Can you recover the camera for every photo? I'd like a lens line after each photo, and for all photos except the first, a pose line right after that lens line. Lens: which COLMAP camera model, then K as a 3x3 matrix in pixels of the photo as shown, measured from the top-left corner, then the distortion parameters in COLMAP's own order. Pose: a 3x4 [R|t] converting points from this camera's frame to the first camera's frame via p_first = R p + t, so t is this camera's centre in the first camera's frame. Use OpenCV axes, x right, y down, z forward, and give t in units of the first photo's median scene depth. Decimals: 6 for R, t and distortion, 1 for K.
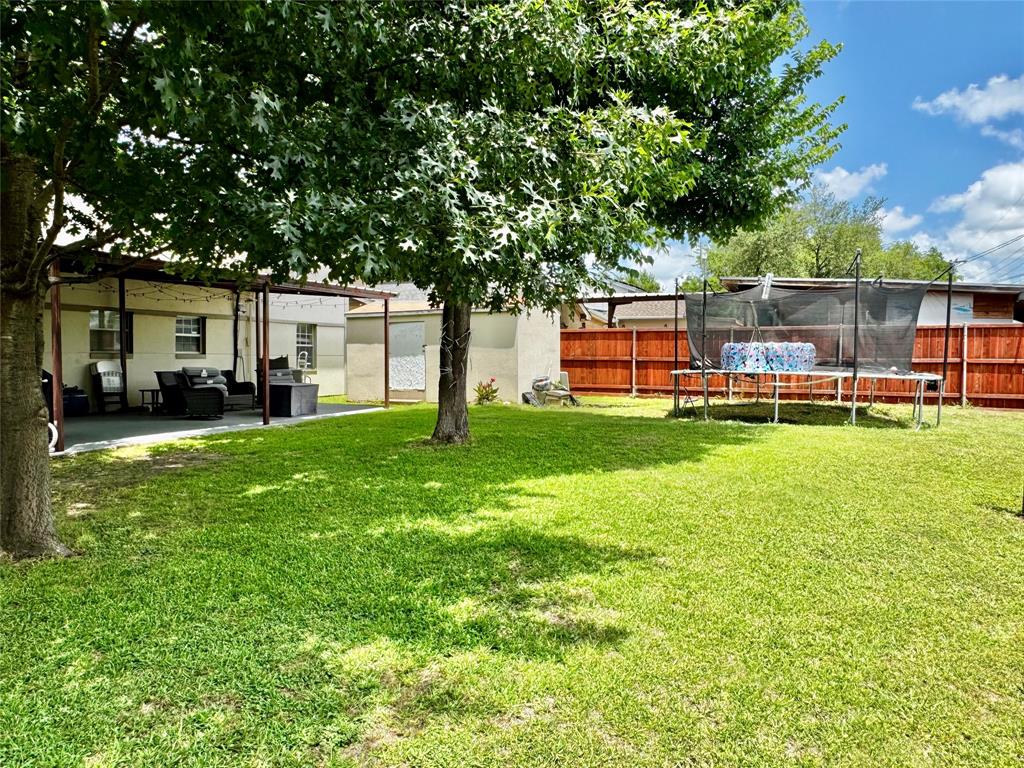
lens RADIAL K [[663.7, 0, 512.0], [0, 663.7, 384.0], [0, 0, 1]] dist [-0.002768, 0.002010]
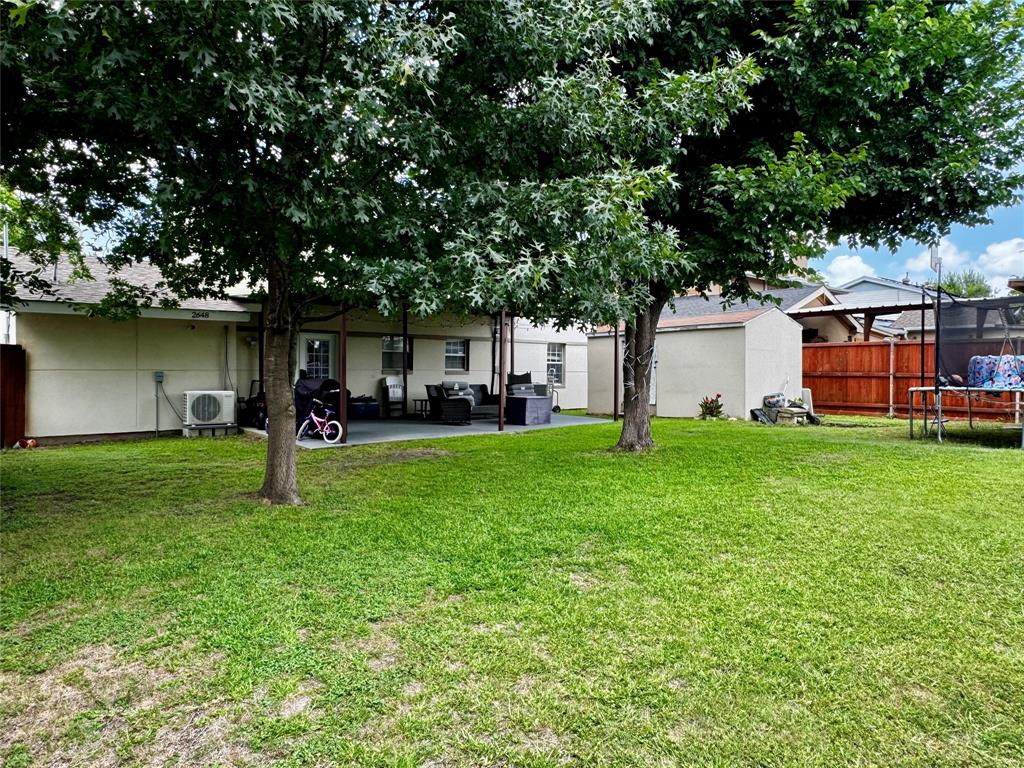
lens RADIAL K [[663.7, 0, 512.0], [0, 663.7, 384.0], [0, 0, 1]] dist [-0.002768, 0.002010]
pose [[0.907805, 0.005678, -0.419354, 0.119201], [-0.016058, 0.999646, -0.021227, 0.002924], [0.419085, 0.026004, 0.907575, -0.049977]]
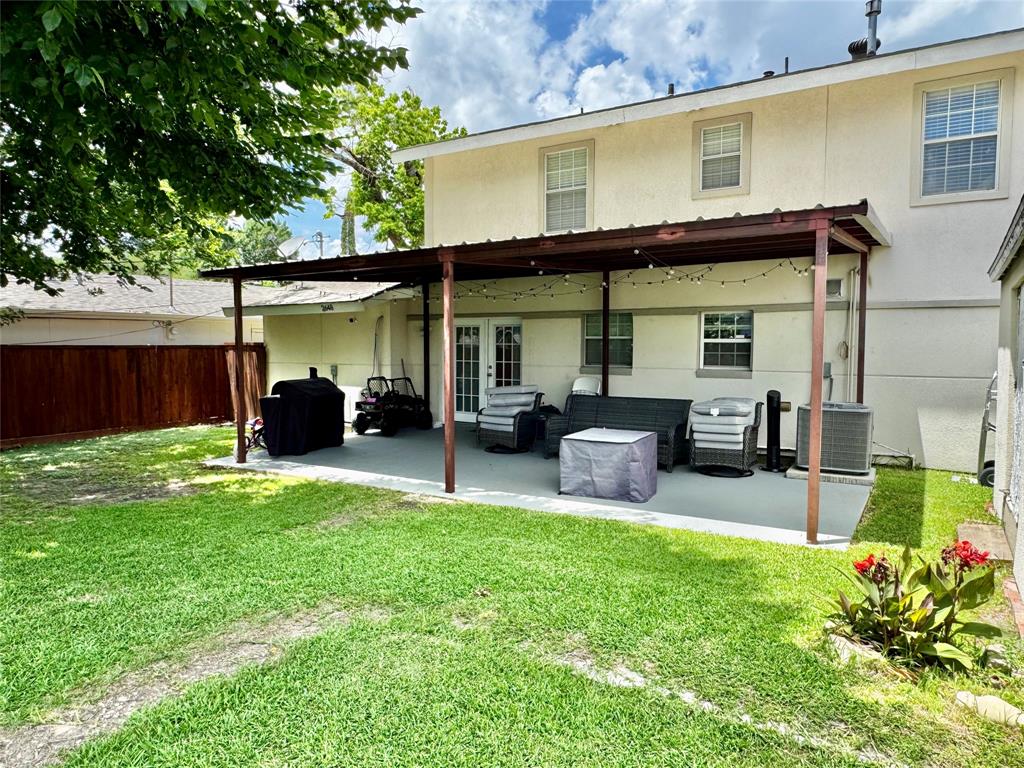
lens RADIAL K [[663.7, 0, 512.0], [0, 663.7, 384.0], [0, 0, 1]] dist [-0.002768, 0.002010]
pose [[-0.113788, 0.062510, -0.991537, 0.200532], [-0.037647, 0.997031, 0.067176, -0.074015], [0.992792, 0.044972, -0.111096, 0.956177]]
